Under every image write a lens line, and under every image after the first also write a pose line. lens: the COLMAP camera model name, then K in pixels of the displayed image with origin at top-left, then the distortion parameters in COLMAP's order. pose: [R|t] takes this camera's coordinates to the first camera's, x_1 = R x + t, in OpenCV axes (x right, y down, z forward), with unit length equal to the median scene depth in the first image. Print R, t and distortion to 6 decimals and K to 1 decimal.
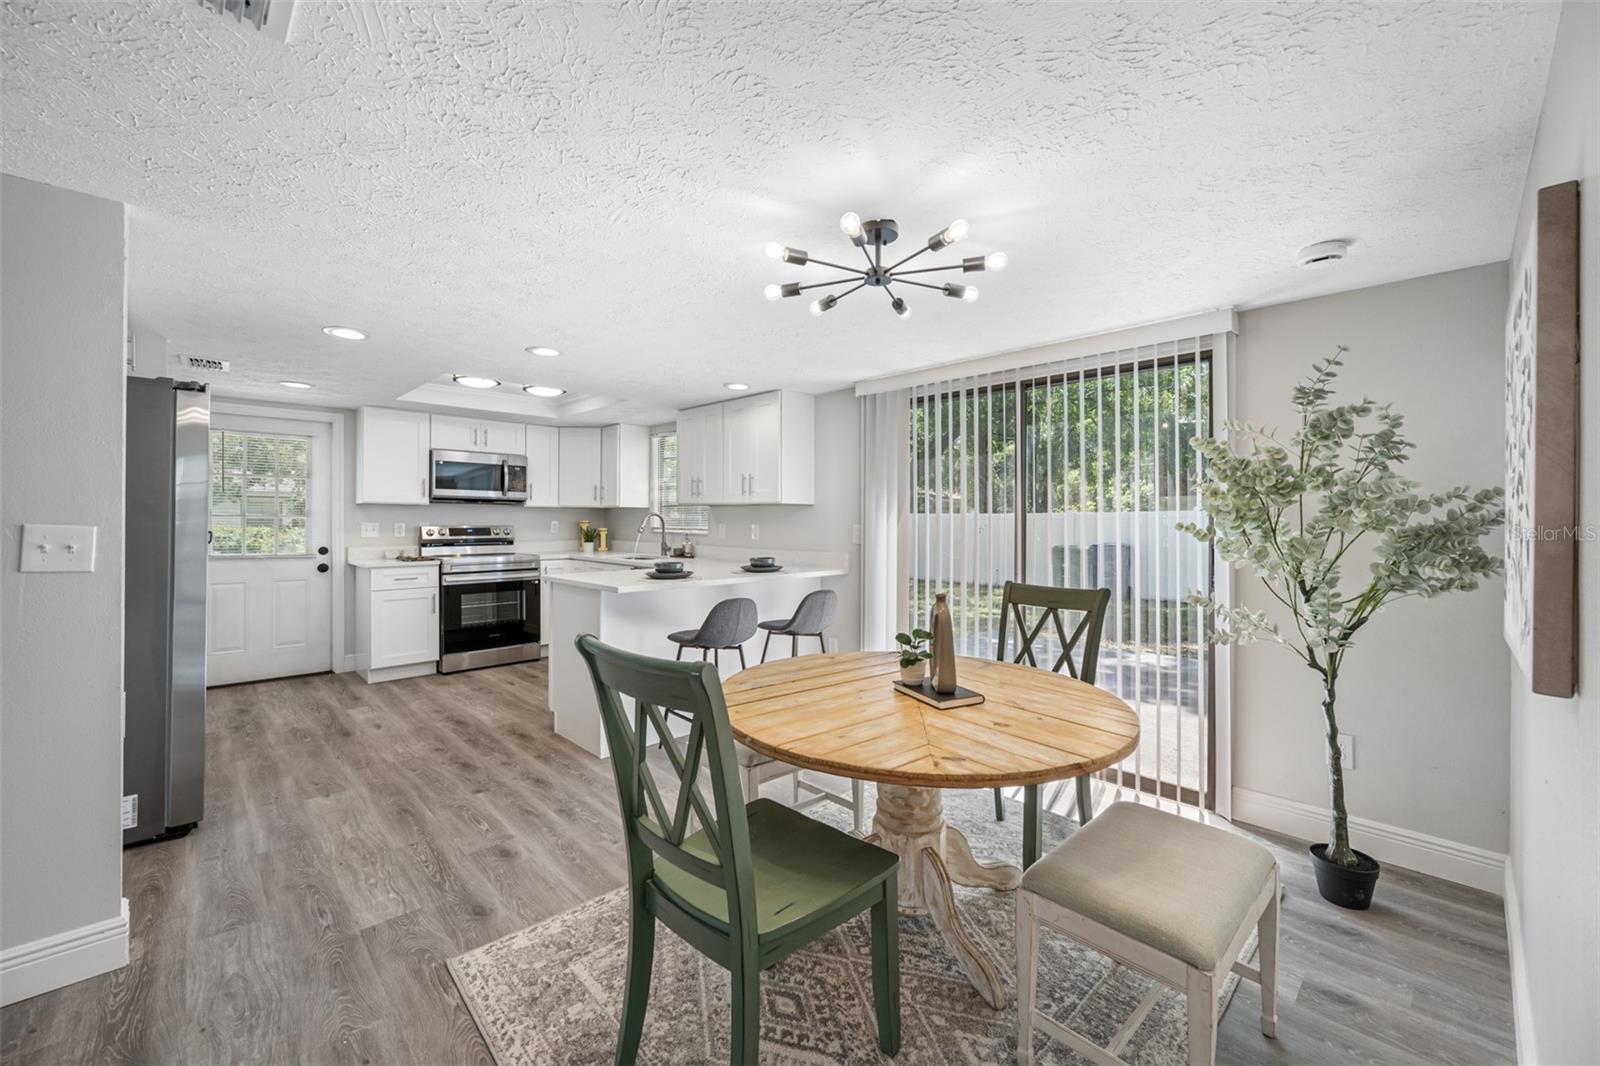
lens RADIAL K [[635.3, 0, 810.5], [0, 635.3, 520.2], [0, 0, 1]] dist [-0.000025, 0.000069]
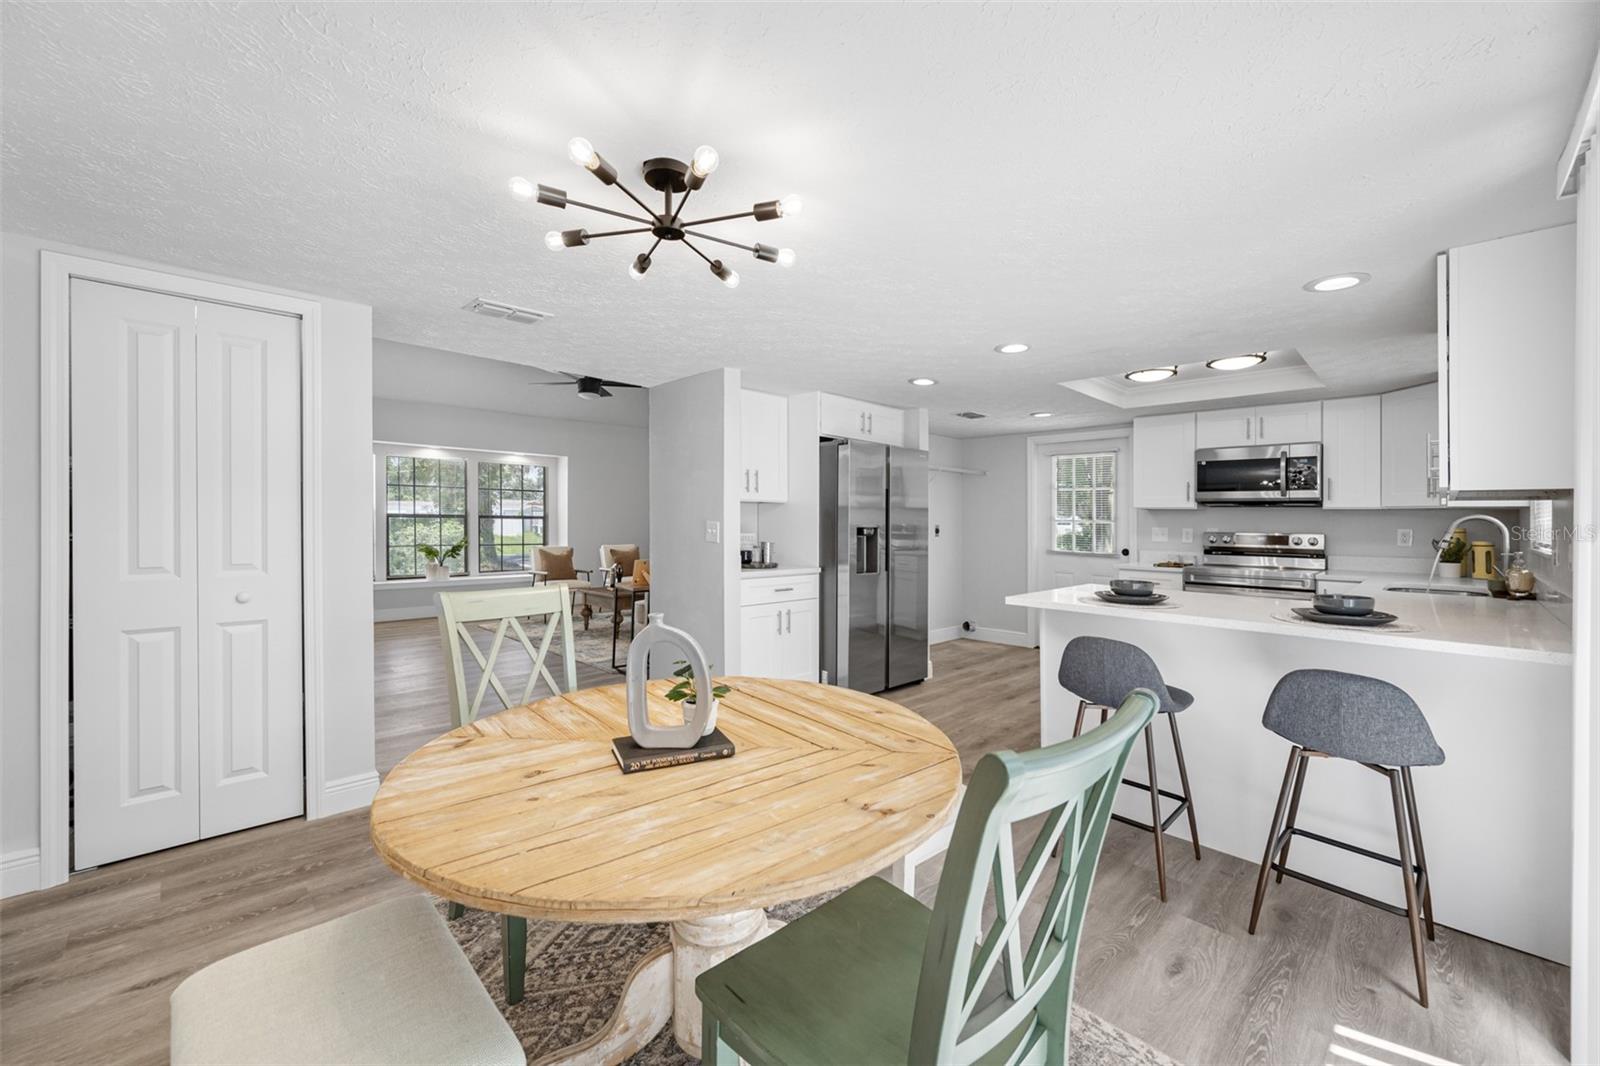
lens RADIAL K [[648.2, 0, 824.4], [0, 648.2, 536.0], [0, 0, 1]] dist [-0.002224, -0.000167]
pose [[0.014170, 0.020221, -0.999695, 0.522392], [-0.012191, 0.999725, 0.020049, 0.004550], [0.999825, 0.011903, 0.014413, 0.640956]]
